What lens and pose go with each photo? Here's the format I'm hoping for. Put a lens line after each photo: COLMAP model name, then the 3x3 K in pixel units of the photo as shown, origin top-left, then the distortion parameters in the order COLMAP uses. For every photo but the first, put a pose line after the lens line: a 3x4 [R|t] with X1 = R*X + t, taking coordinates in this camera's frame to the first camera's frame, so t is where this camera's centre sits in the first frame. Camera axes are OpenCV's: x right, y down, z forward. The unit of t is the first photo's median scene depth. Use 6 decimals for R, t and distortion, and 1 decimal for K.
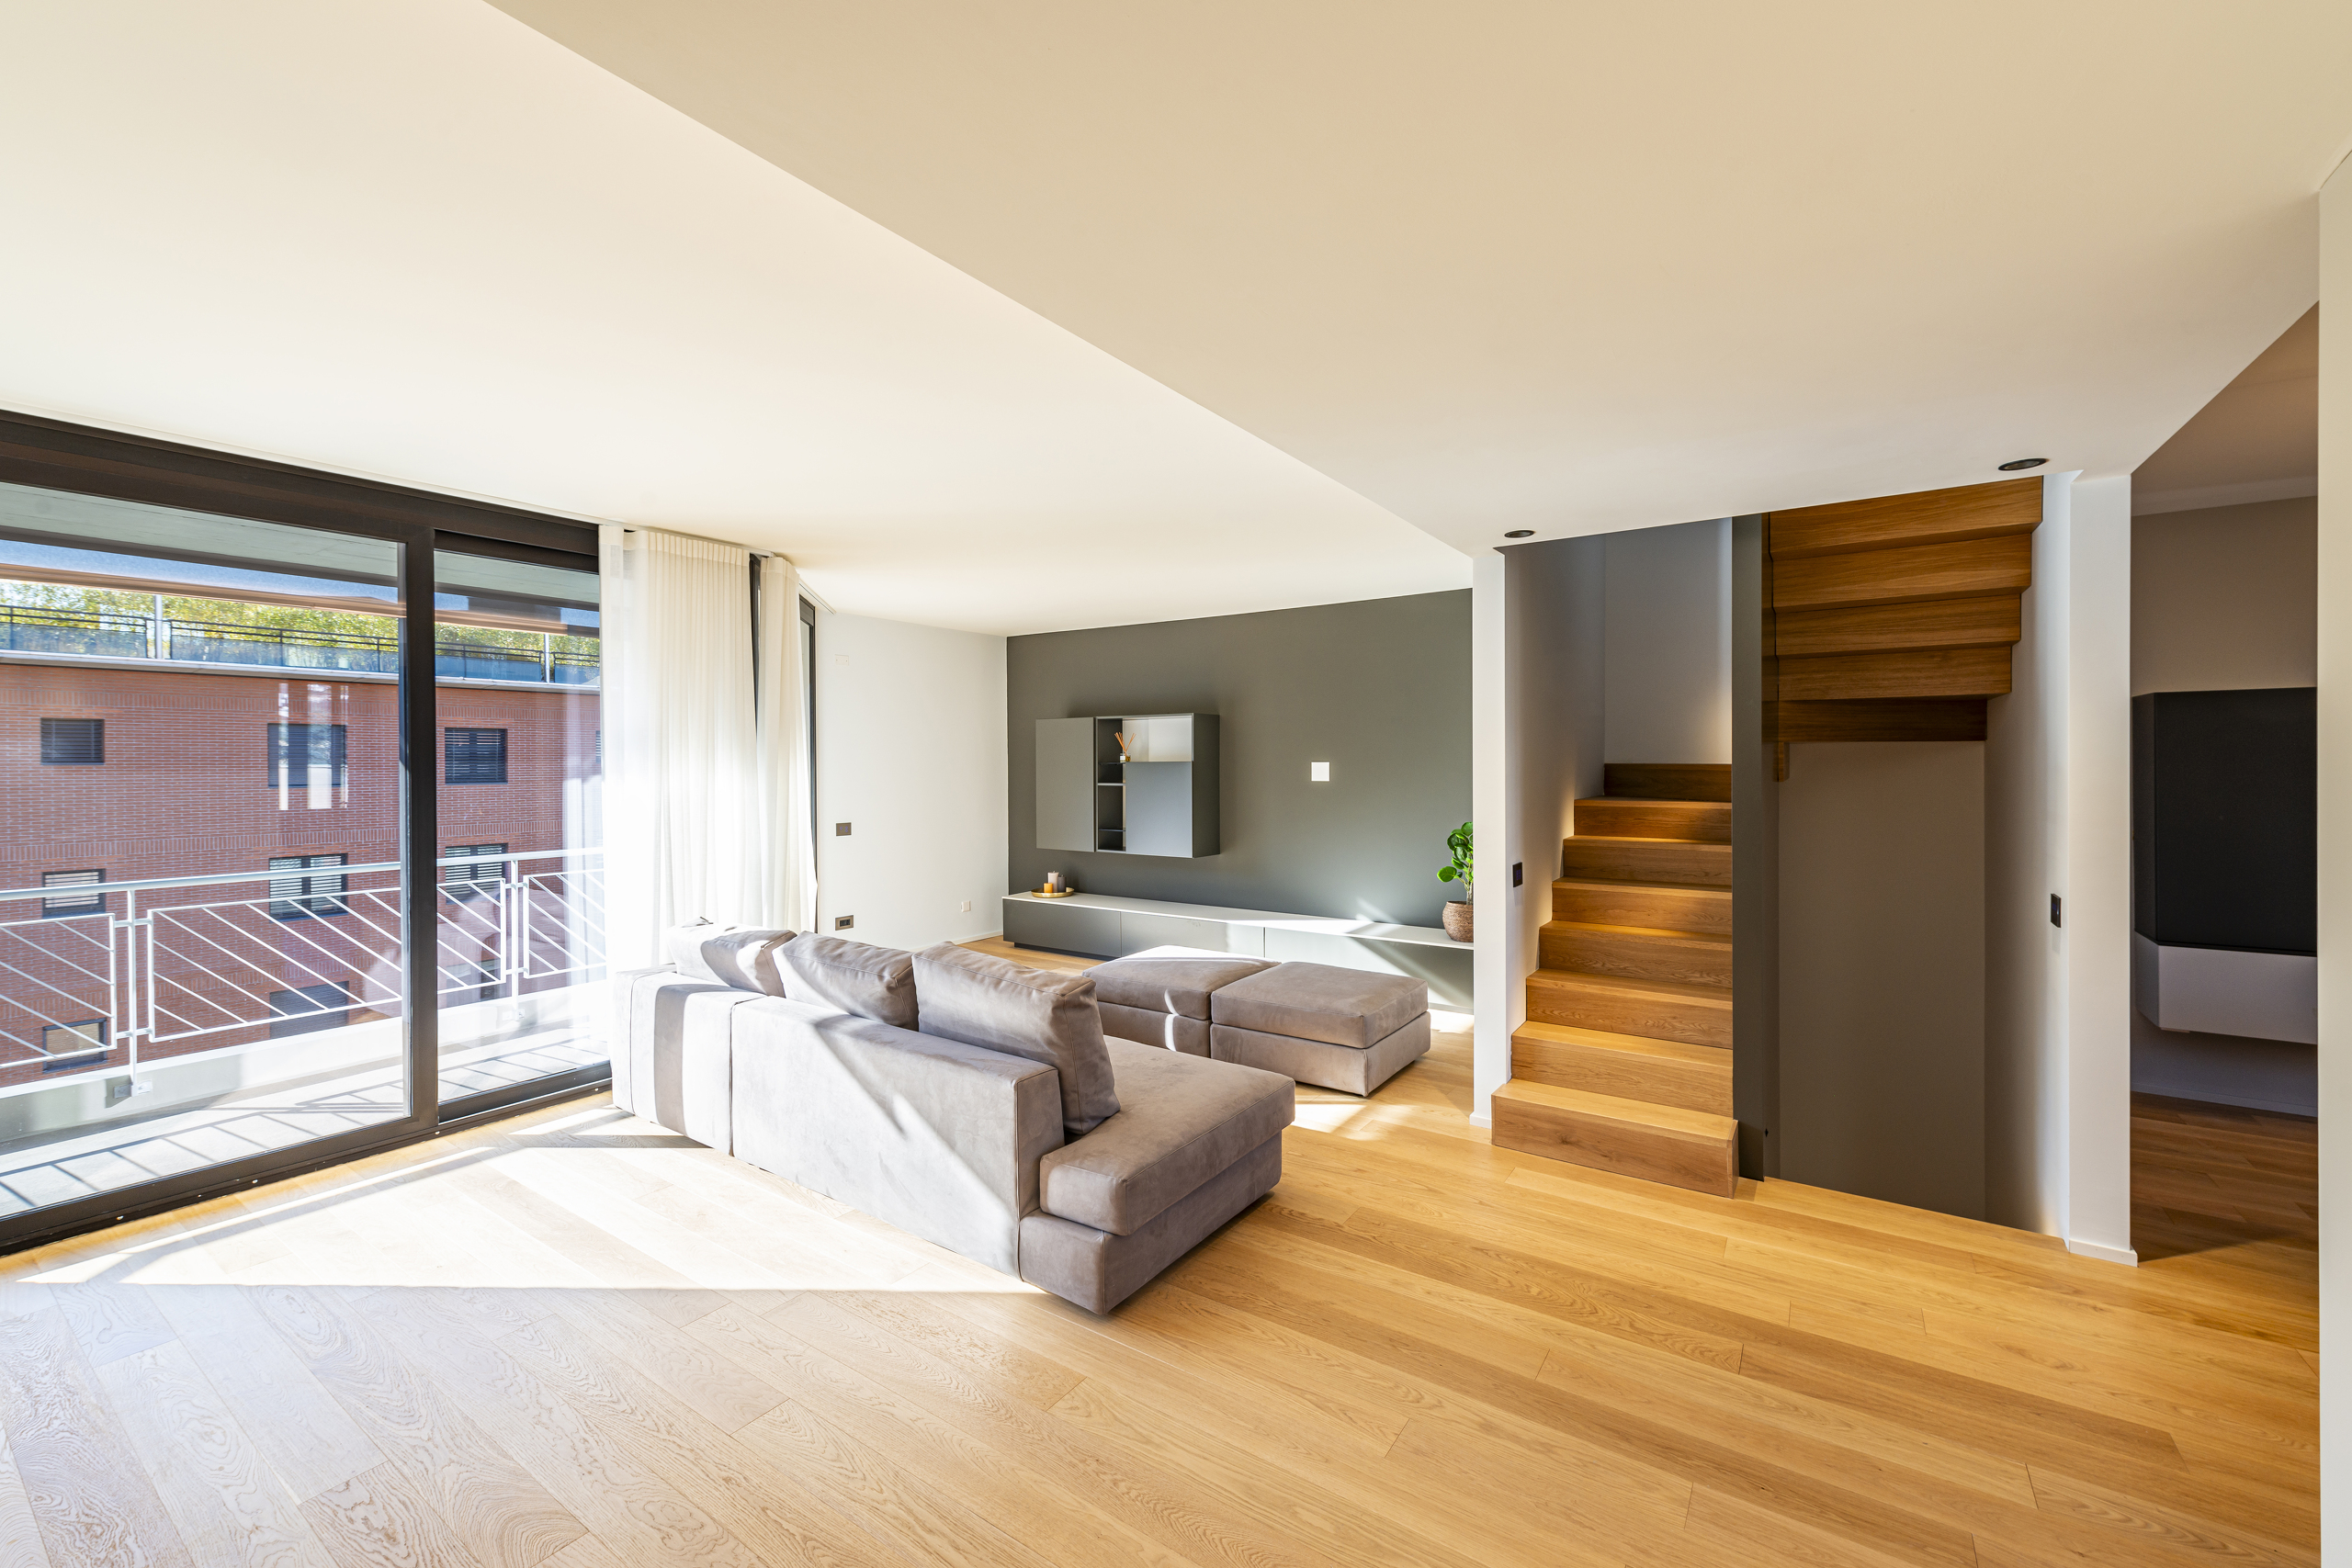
lens RADIAL K [[952.0, 0, 1130.4], [0, 952.0, 775.7], [0, 0, 1]] dist [0.009048, -0.000442]
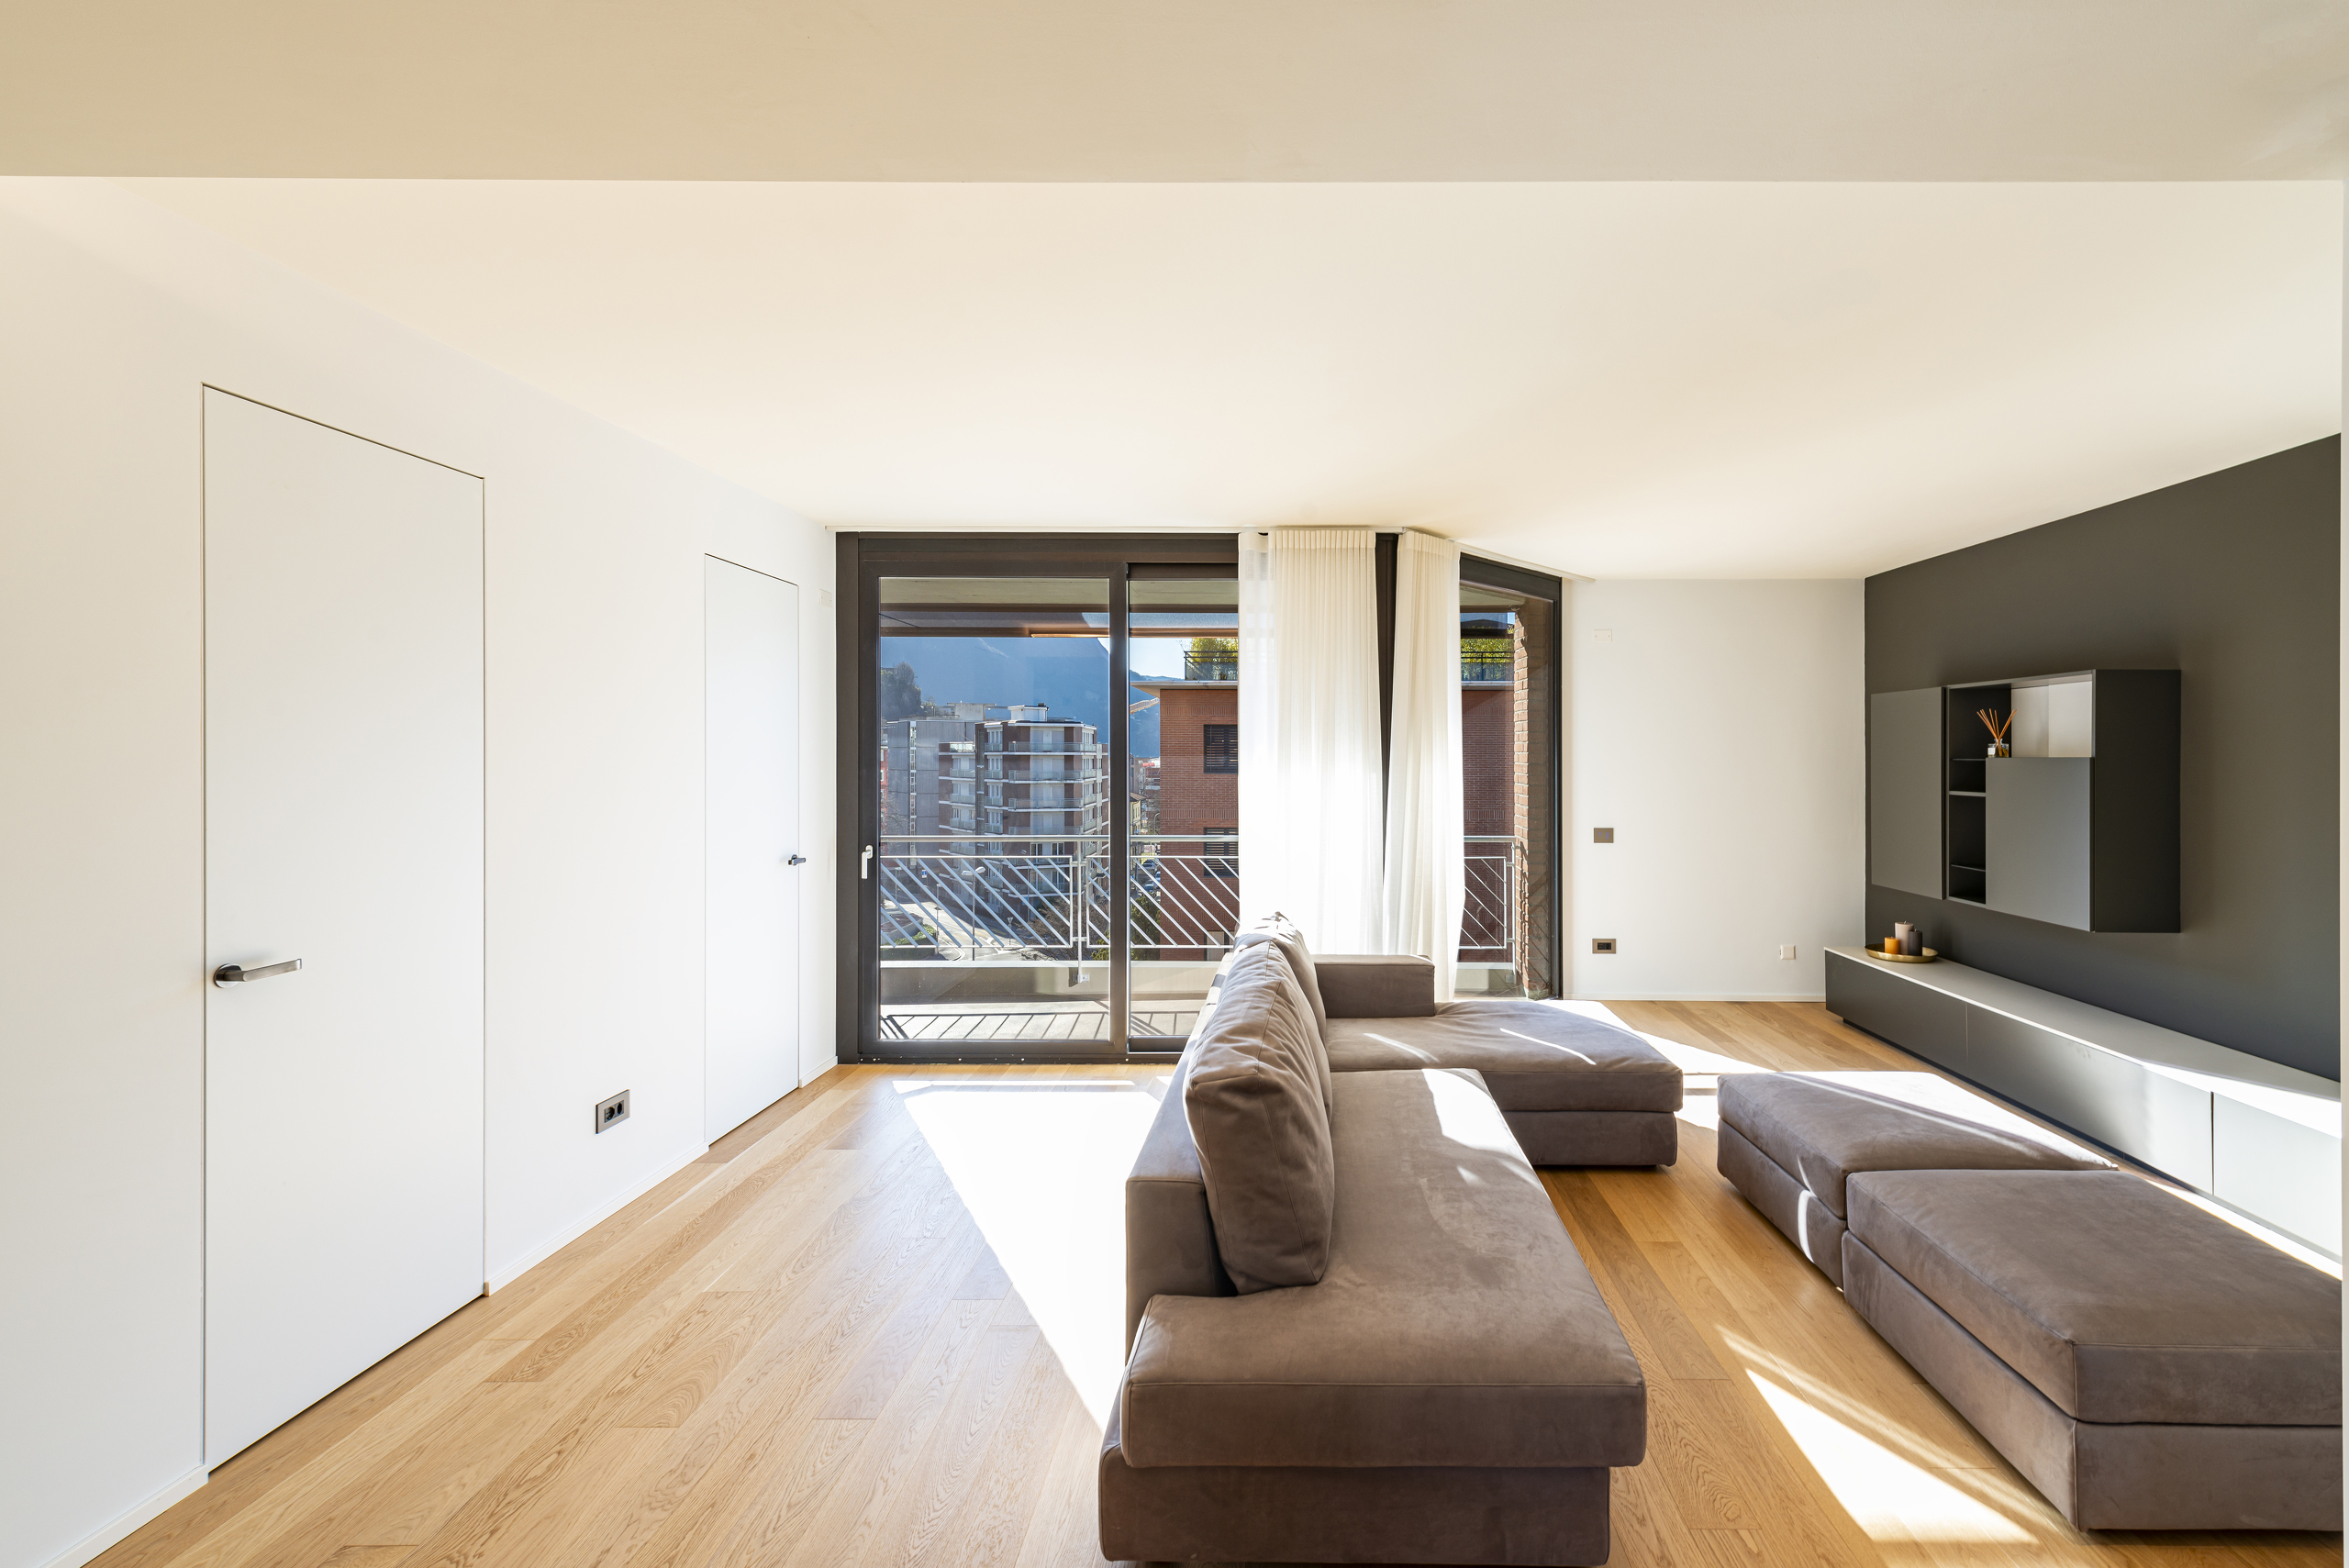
lens RADIAL K [[971.8, 0, 1209.6], [0, 971.8, 756.2], [0, 0, 1]] dist [0.006517, -0.000229]
pose [[0.582776, 0.005712, -0.812613, 0.312416], [-0.015004, 0.999880, -0.003732, -0.008300], [0.812494, 0.014368, 0.582792, 0.342122]]
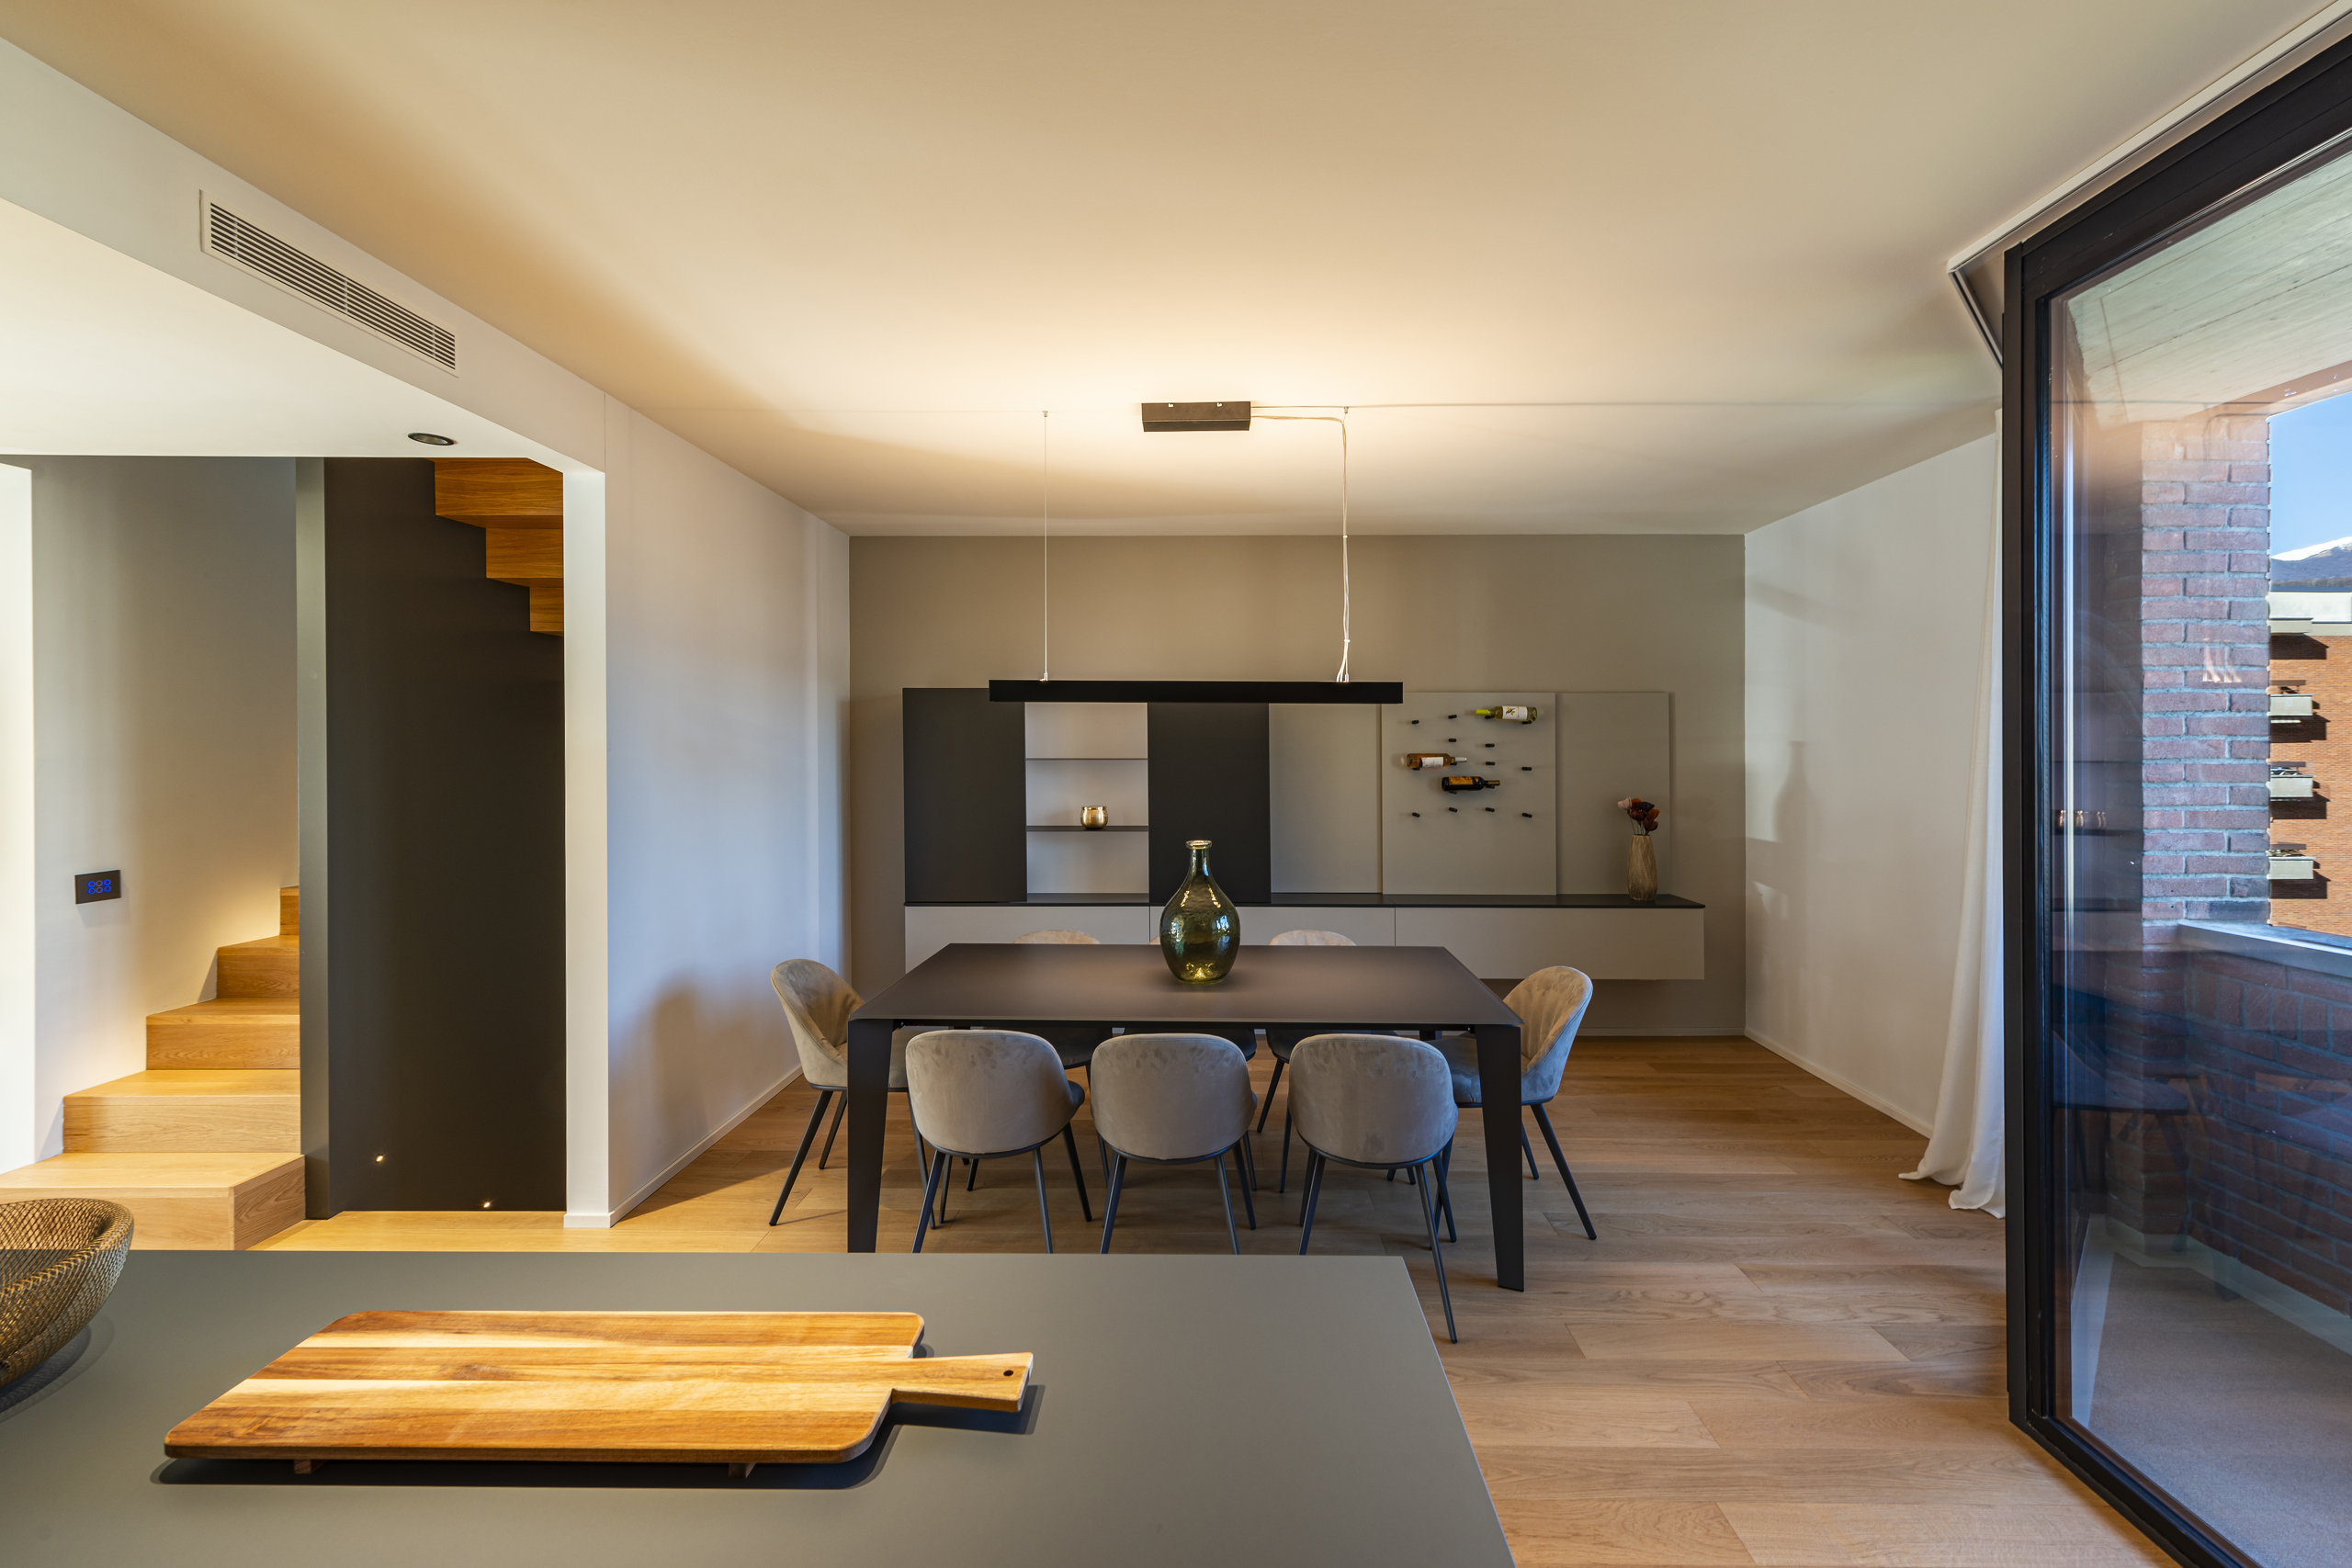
lens RADIAL K [[1018.0, 0, 1191.1], [0, 1018.0, 722.2], [0, 0, 1]] dist [0.014434, -0.007989]
pose [[0.818805, 0.021314, 0.573676, 0.572511], [0.004693, 0.999029, -0.043816, 0.011831], [-0.574053, 0.038569, 0.817909, -0.170919]]
